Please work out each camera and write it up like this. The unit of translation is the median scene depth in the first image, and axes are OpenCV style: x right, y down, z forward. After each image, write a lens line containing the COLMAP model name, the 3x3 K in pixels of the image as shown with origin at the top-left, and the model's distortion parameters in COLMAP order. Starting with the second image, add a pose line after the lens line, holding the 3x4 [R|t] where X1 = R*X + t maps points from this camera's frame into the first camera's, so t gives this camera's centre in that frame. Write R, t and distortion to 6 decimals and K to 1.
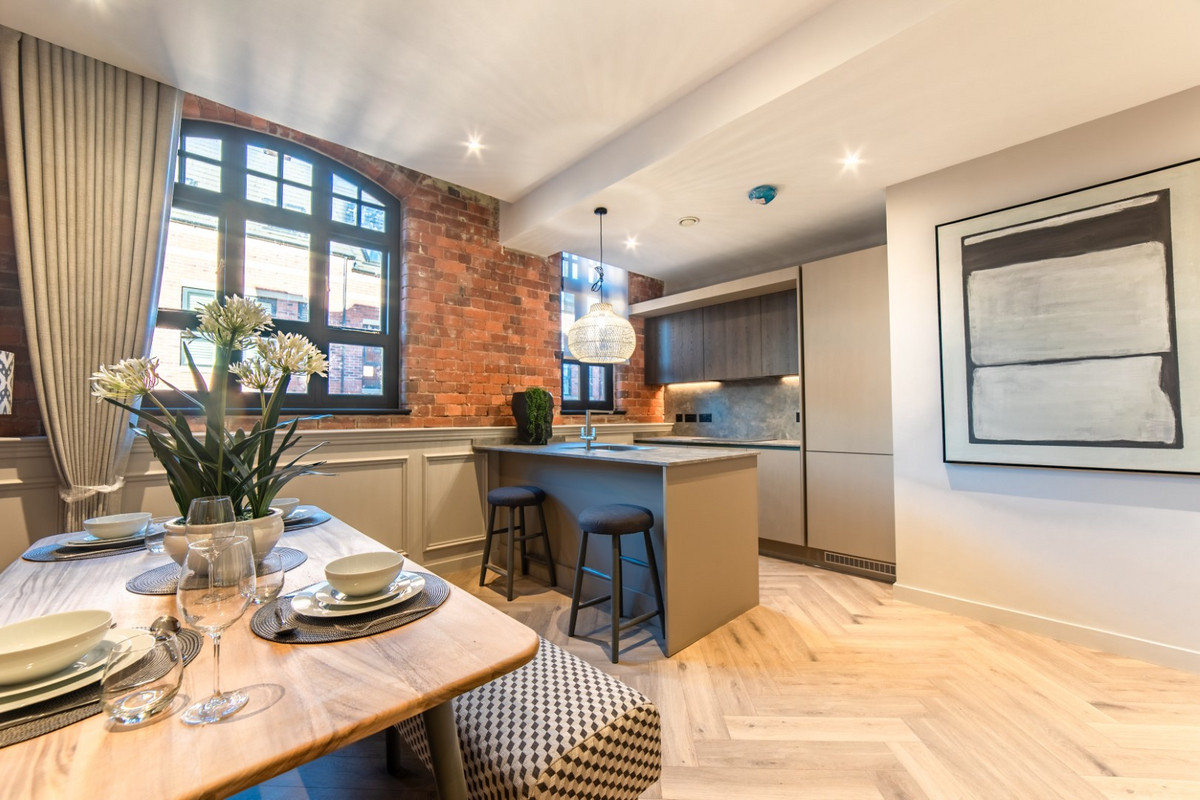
lens RADIAL K [[465.3, 0, 597.8], [0, 465.3, 401.2], [0, 0, 1]] dist [-0.014476, 0.005767]
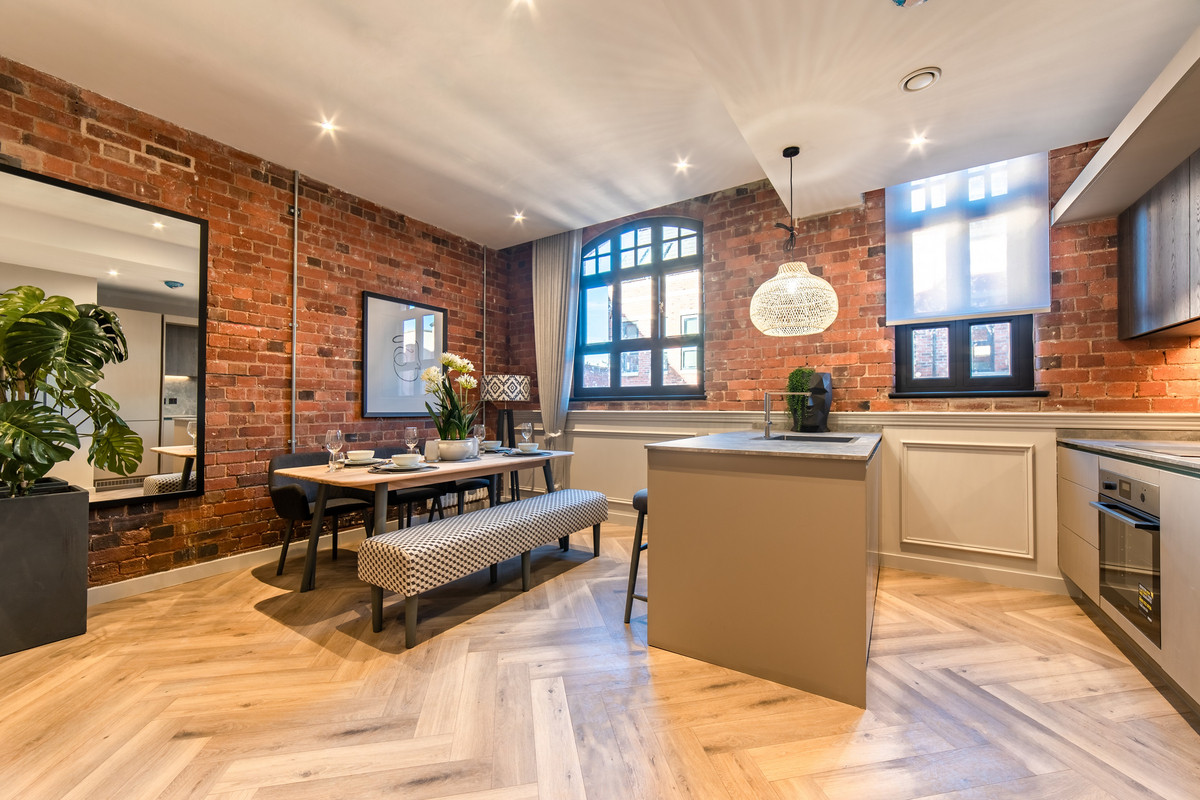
lens RADIAL K [[465.3, 0, 601.6], [0, 465.3, 402.5], [0, 0, 1]] dist [-0.014476, 0.005767]
pose [[0.244069, -0.002051, -0.969756, 0.638815], [0.031462, 0.999488, 0.005805, 0.018965], [0.969247, -0.031928, 0.244008, 0.403859]]
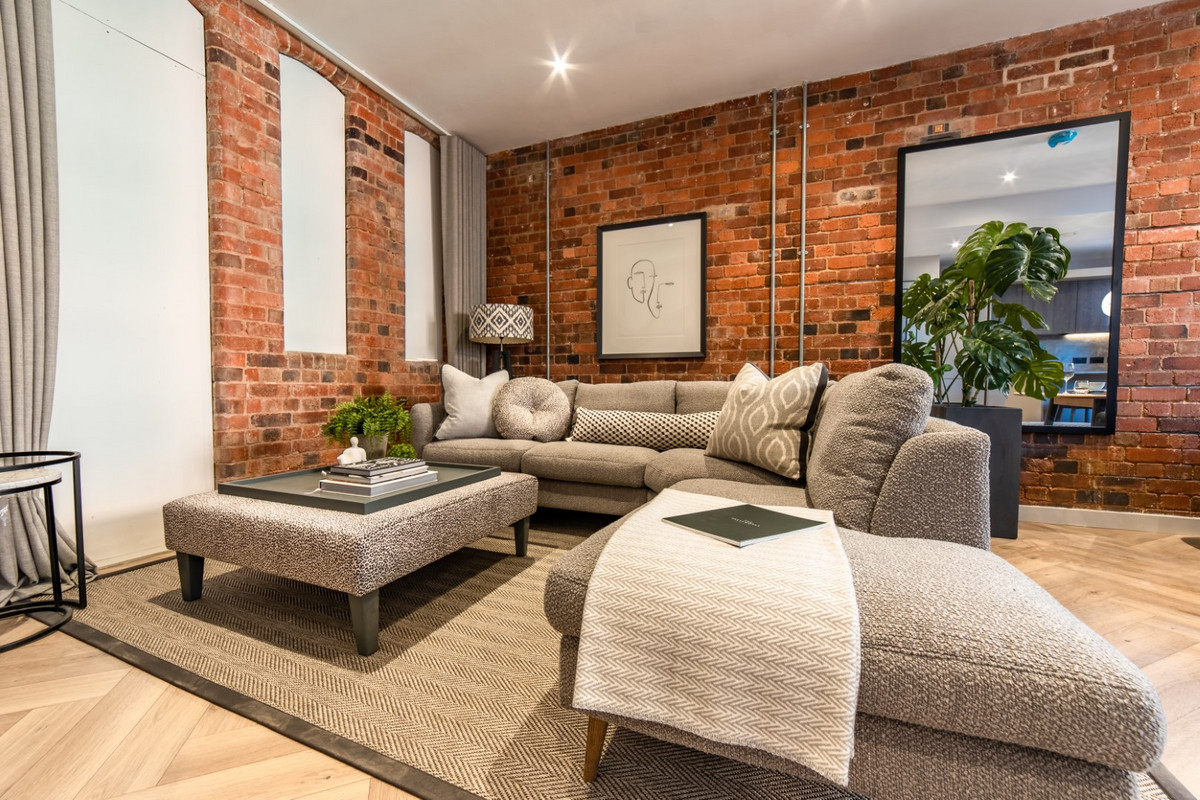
lens RADIAL K [[465.3, 0, 598.7], [0, 465.3, 402.9], [0, 0, 1]] dist [-0.014476, 0.005767]
pose [[-0.910362, 0.024847, -0.413067, 0.694555], [0.024094, 0.999685, 0.007031, 0.090009], [0.413112, -0.003552, -0.910673, 0.241459]]
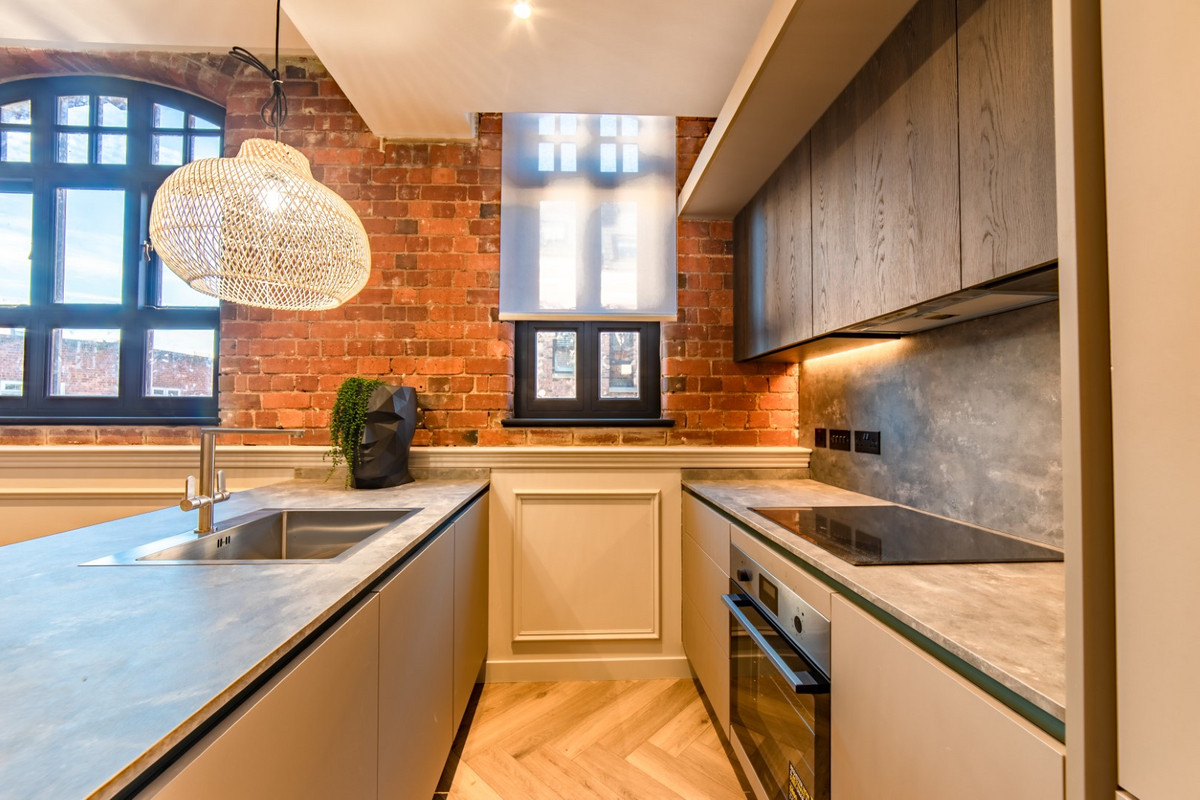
lens RADIAL K [[465.3, 0, 600.5], [0, 465.3, 400.9], [0, 0, 1]] dist [-0.014476, 0.005767]
pose [[0.765970, -0.008900, -0.642815, 0.401292], [0.013043, 0.999913, 0.001697, 0.000128], [0.642744, -0.009685, 0.766020, 0.771693]]
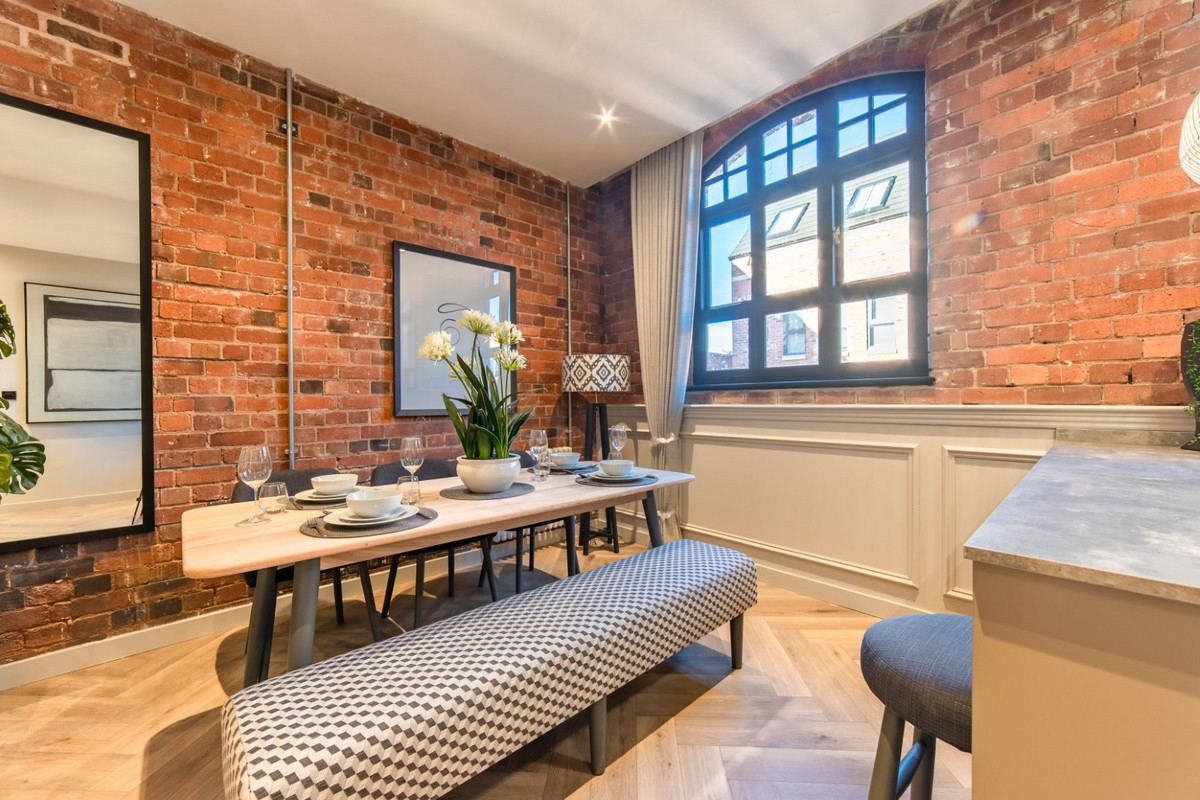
lens RADIAL K [[465.3, 0, 598.5], [0, 465.3, 401.5], [0, 0, 1]] dist [-0.014476, 0.005767]
pose [[-0.013778, 0.012570, -0.999826, 0.248047], [0.043481, 0.998983, 0.011961, 0.022266], [0.998959, -0.043309, -0.014311, 0.477882]]
